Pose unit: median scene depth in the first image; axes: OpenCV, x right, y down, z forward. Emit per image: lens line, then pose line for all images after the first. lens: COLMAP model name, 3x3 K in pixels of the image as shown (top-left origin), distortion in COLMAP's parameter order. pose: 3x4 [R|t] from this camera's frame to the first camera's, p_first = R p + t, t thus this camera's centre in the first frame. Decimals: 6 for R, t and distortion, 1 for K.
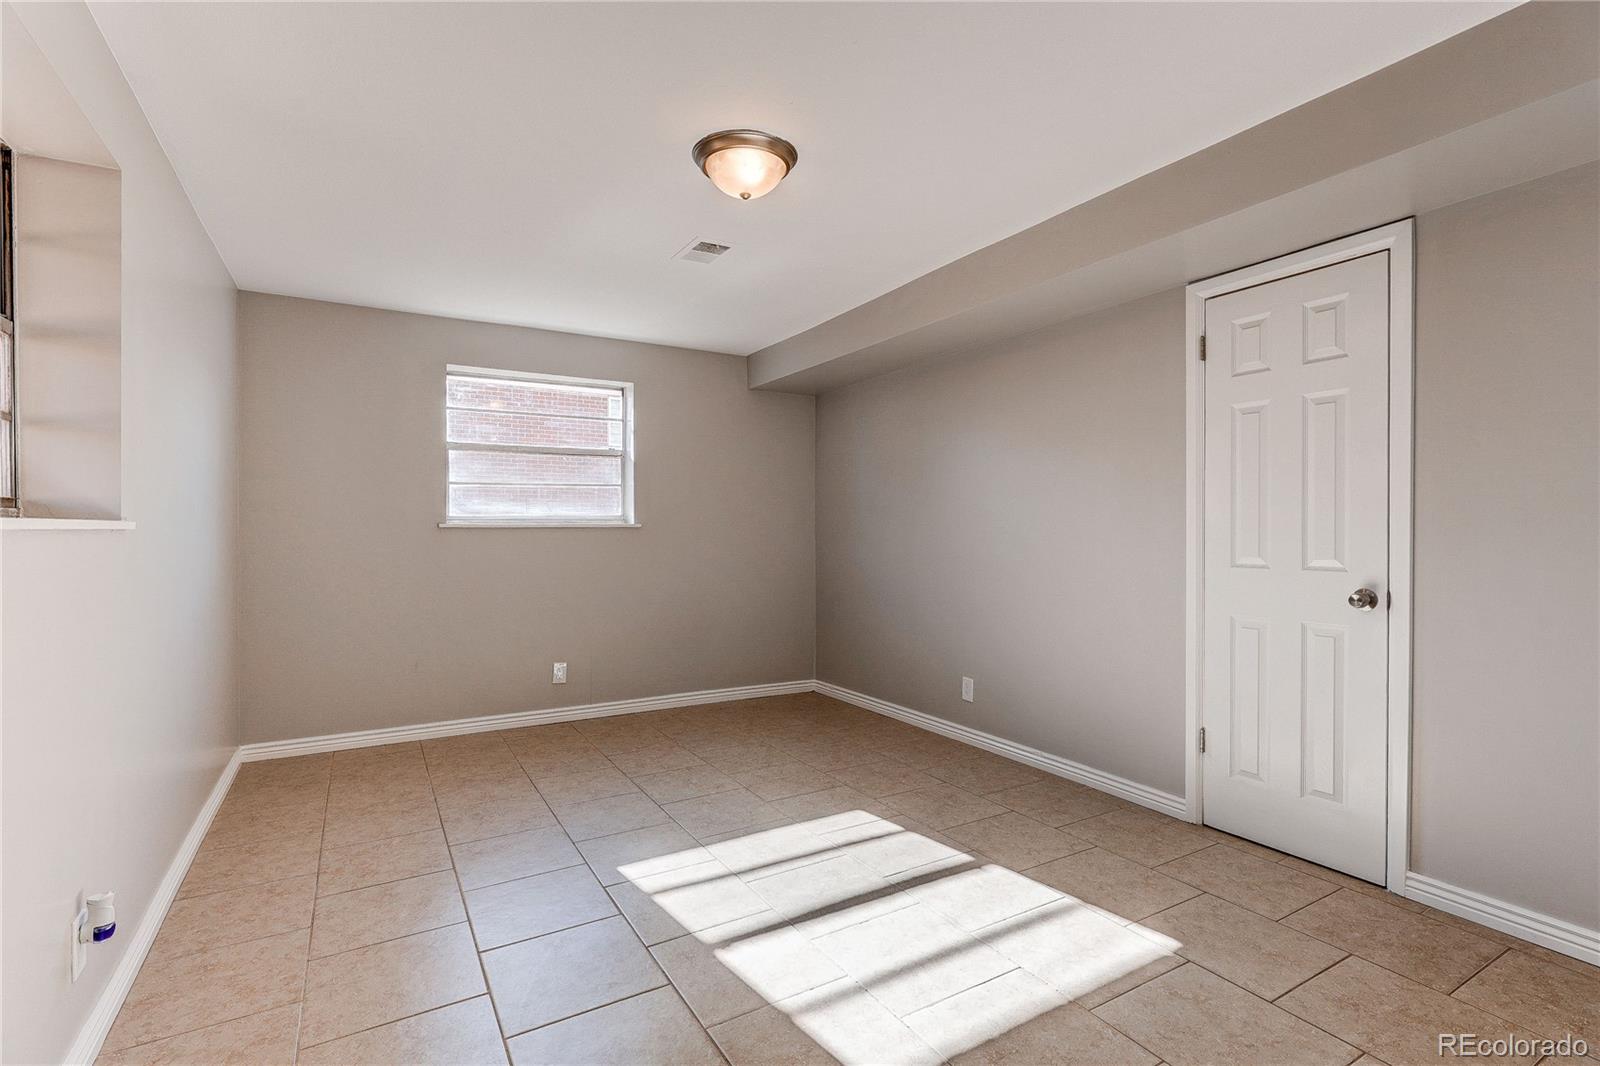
lens RADIAL K [[756.6, 0, 811.6], [0, 756.6, 540.0], [0, 0, 1]] dist [-0.010705, 0.004379]
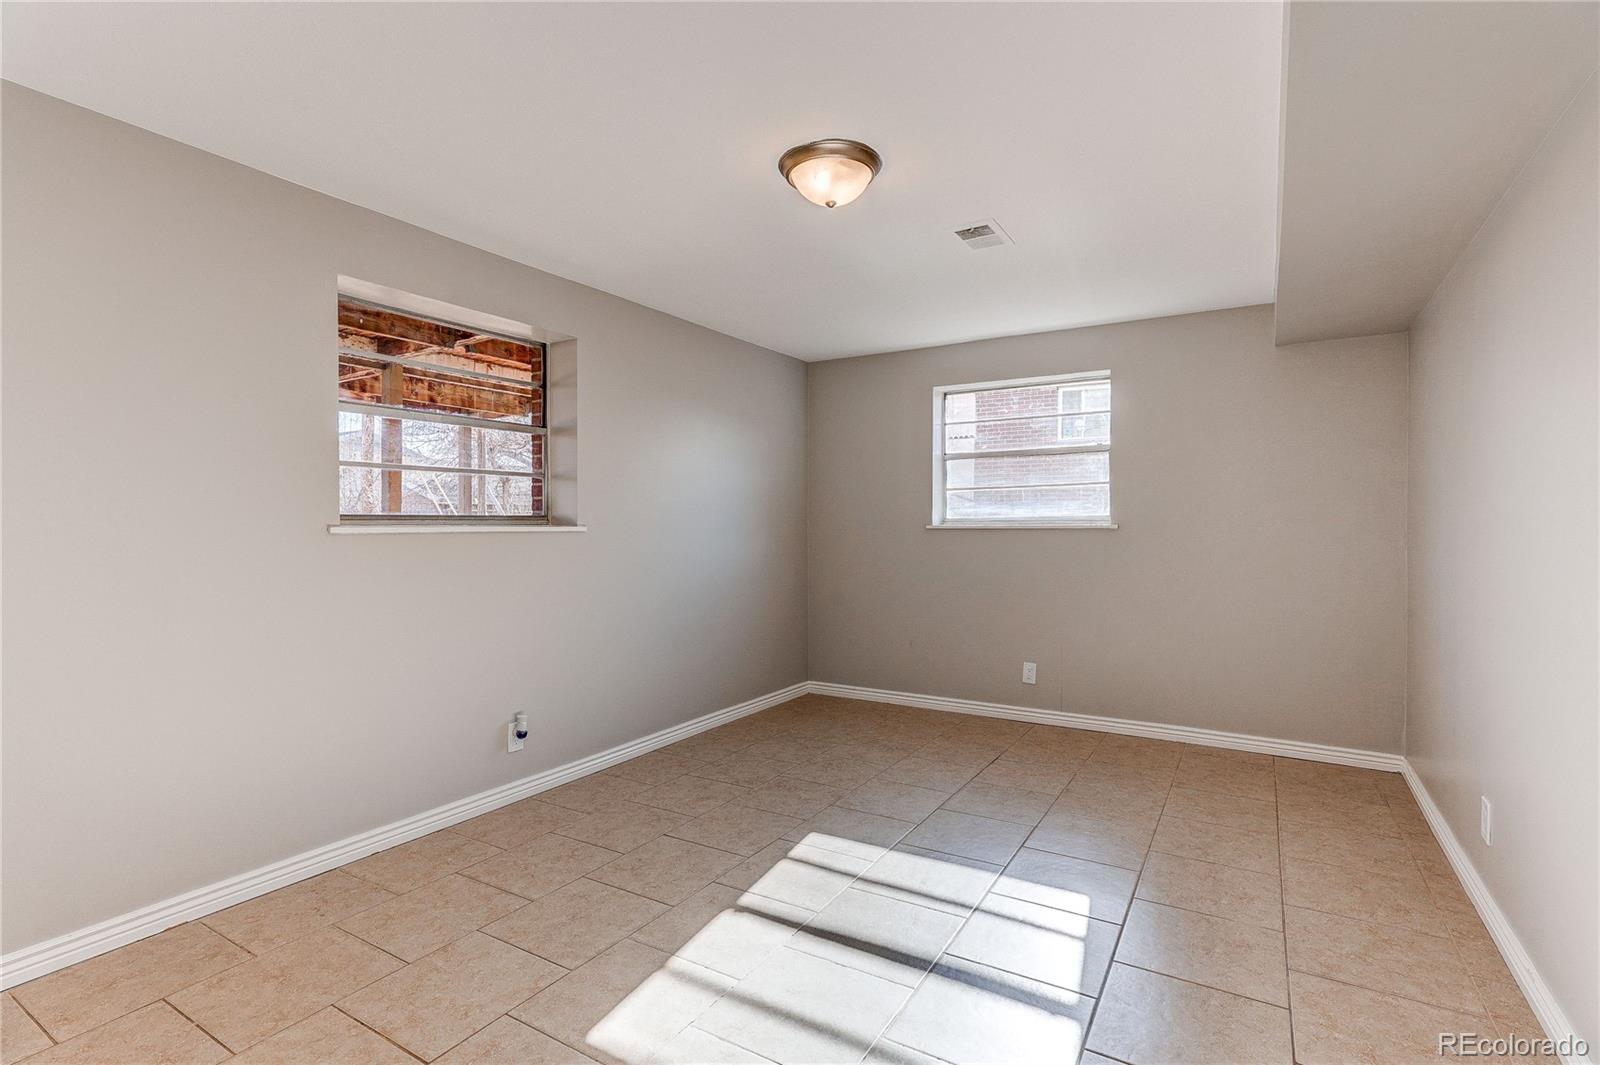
lens RADIAL K [[756.6, 0, 793.4], [0, 756.6, 533.1], [0, 0, 1]] dist [-0.010705, 0.004379]
pose [[0.460881, 0.008202, -0.887424, 0.636962], [-0.013363, 0.999908, 0.002302, -0.012812], [0.887362, 0.010798, 0.460948, 0.393854]]
